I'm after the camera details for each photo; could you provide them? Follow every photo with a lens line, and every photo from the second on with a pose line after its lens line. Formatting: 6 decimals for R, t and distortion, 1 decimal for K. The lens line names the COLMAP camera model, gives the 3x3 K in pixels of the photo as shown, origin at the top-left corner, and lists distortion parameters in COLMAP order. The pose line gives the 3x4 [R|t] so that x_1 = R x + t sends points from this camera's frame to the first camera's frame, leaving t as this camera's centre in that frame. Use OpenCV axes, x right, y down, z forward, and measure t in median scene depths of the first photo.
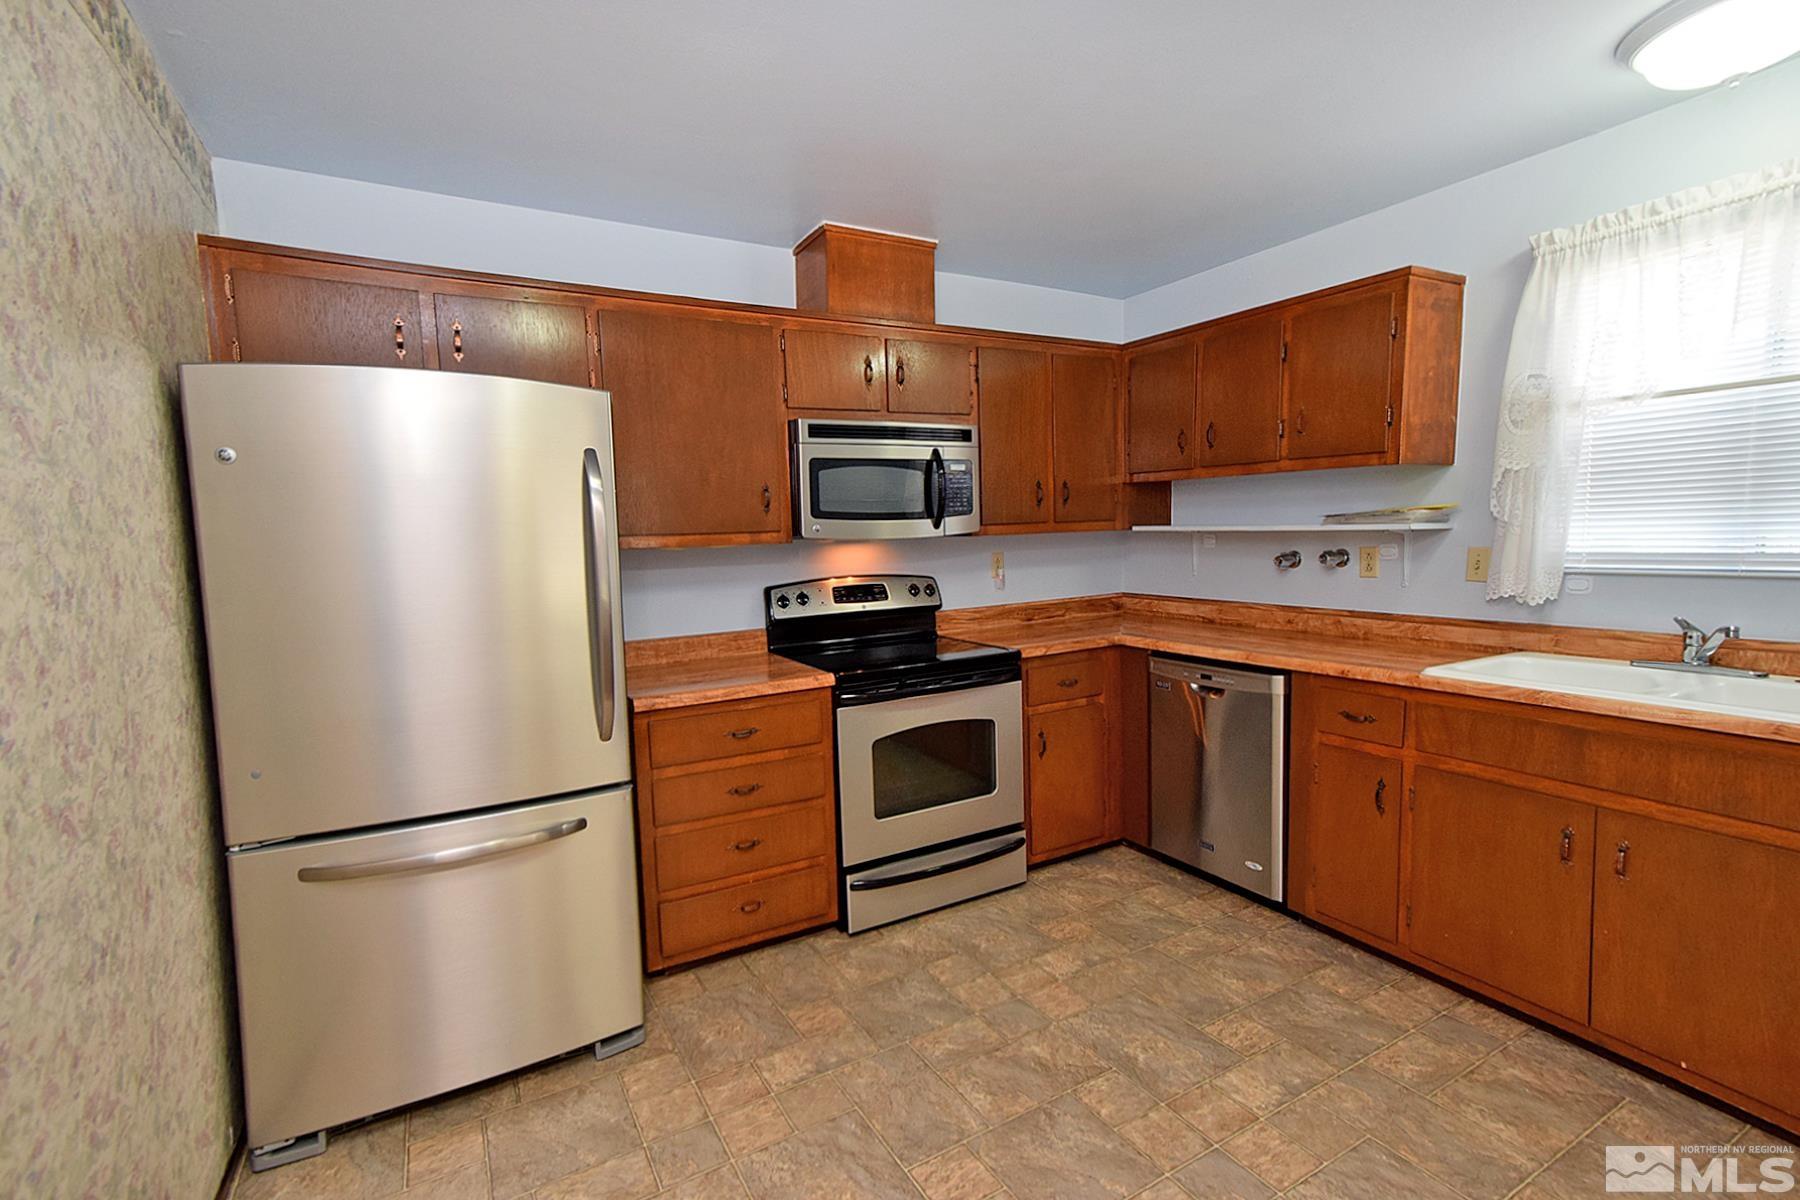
lens RADIAL K [[877.9, 0, 887.1], [0, 877.9, 610.8], [0, 0, 1]] dist [-0.001703, 0.003841]
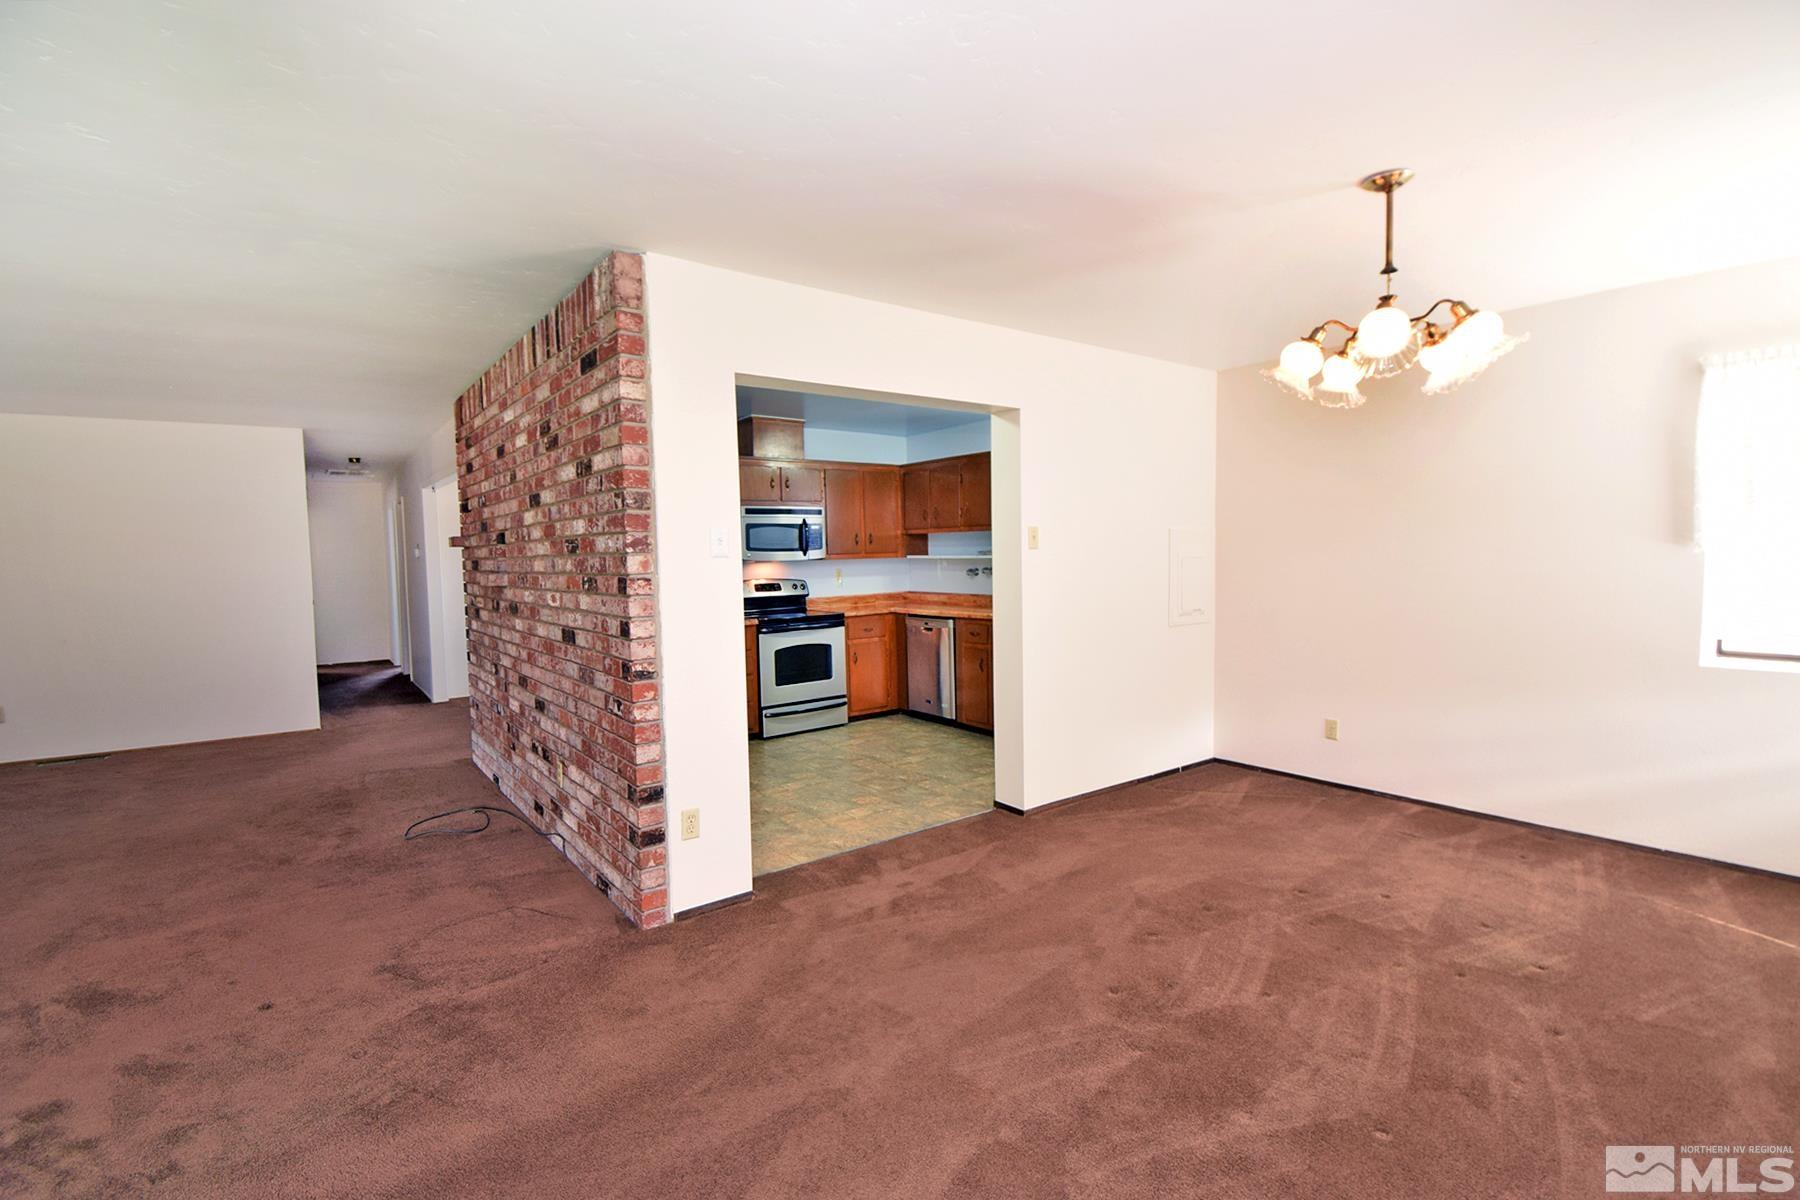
lens RADIAL K [[877.9, 0, 887.8], [0, 877.9, 614.9], [0, 0, 1]] dist [-0.001703, 0.003841]
pose [[0.992974, -0.000088, 0.118333, 0.004428], [0.003354, 0.999619, -0.027403, 0.109505], [-0.118285, 0.027608, 0.992596, -1.145732]]
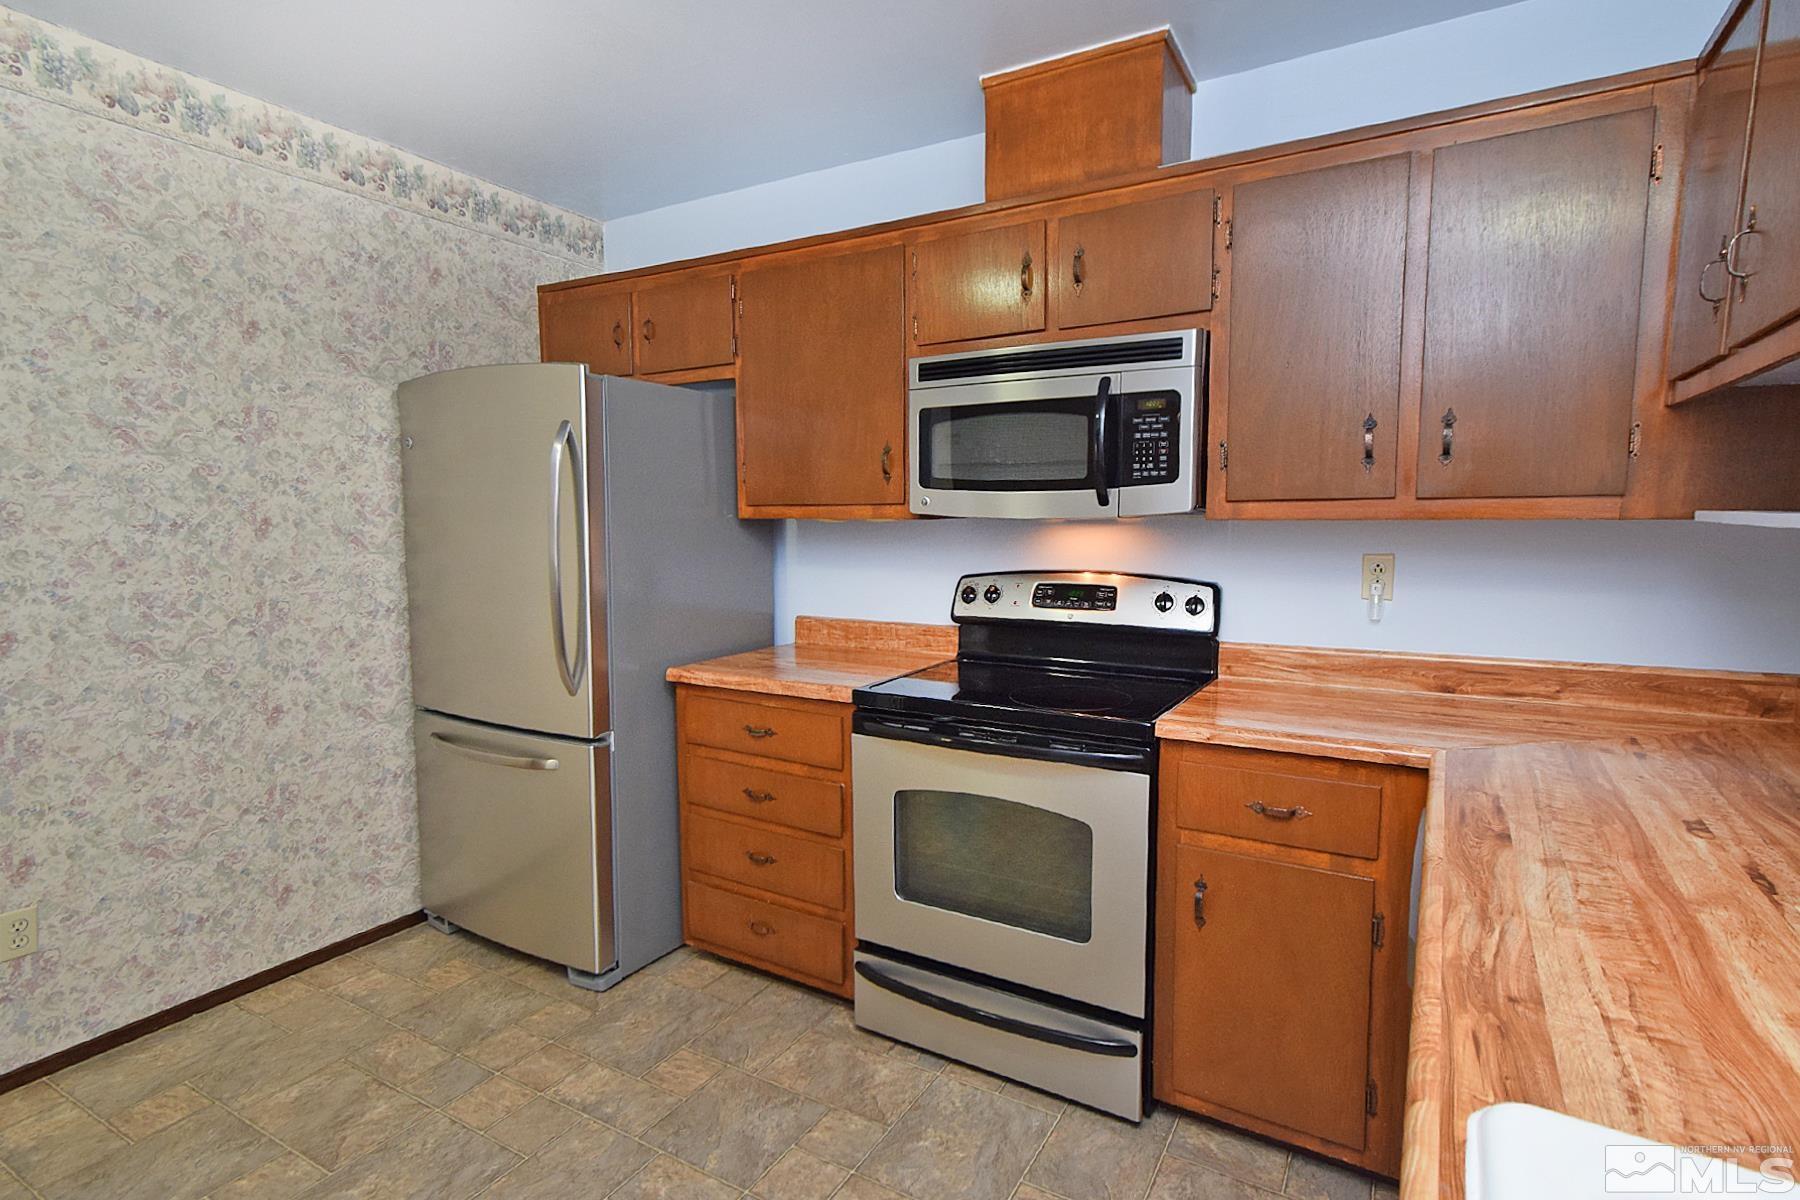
lens RADIAL K [[906.2, 0, 855.3], [0, 906.2, 606.6], [0, 0, 1]] dist [0.004722, 0.000399]
pose [[0.469161, 0.118434, -0.875135, 0.565816], [-0.095306, 0.991969, 0.083152, -0.060249], [0.877955, 0.044394, 0.476680, 0.550595]]
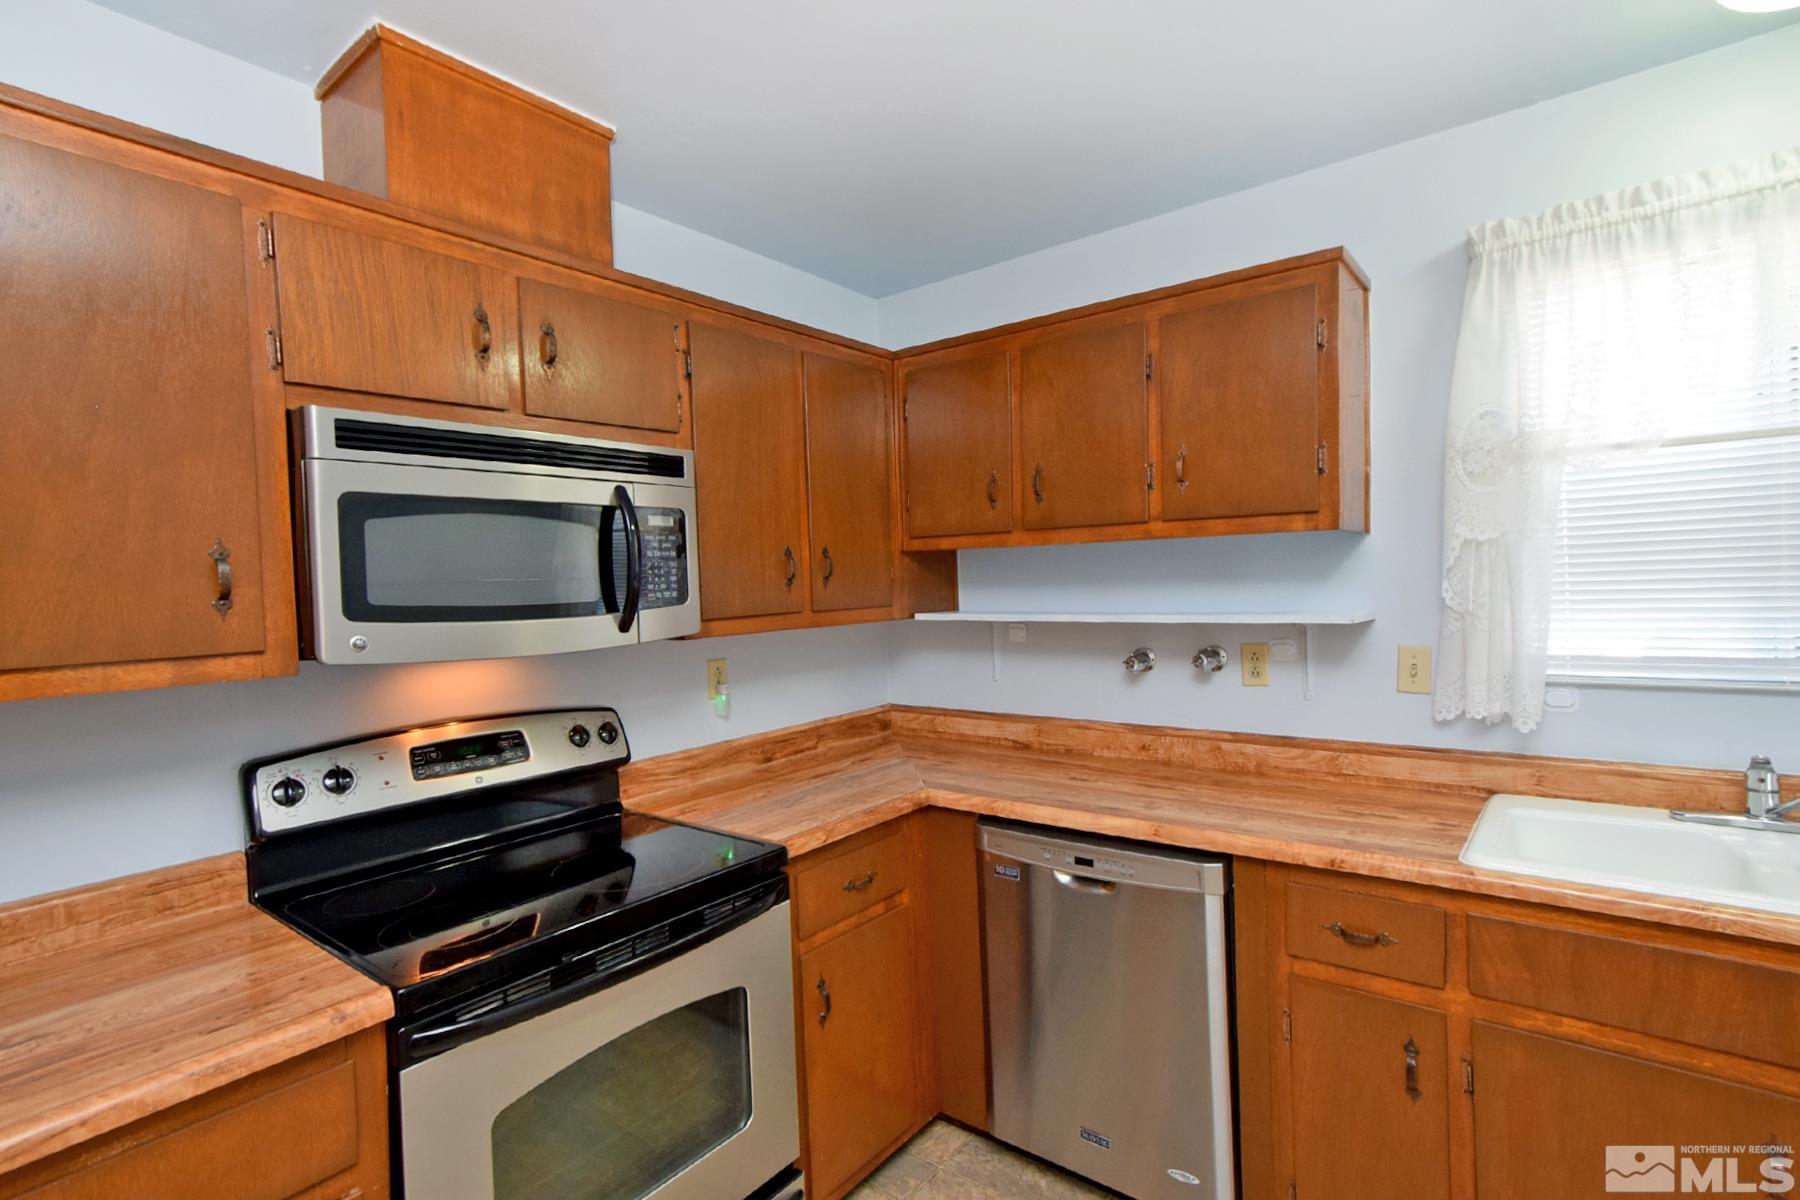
lens RADIAL K [[877.9, 0, 904.3], [0, 877.9, 601.1], [0, 0, 1]] dist [-0.001703, 0.003841]
pose [[0.920404, -0.011339, 0.390804, 0.003982], [0.043989, 0.996236, -0.074695, -0.066145], [-0.388486, 0.085941, 0.917438, 0.444158]]
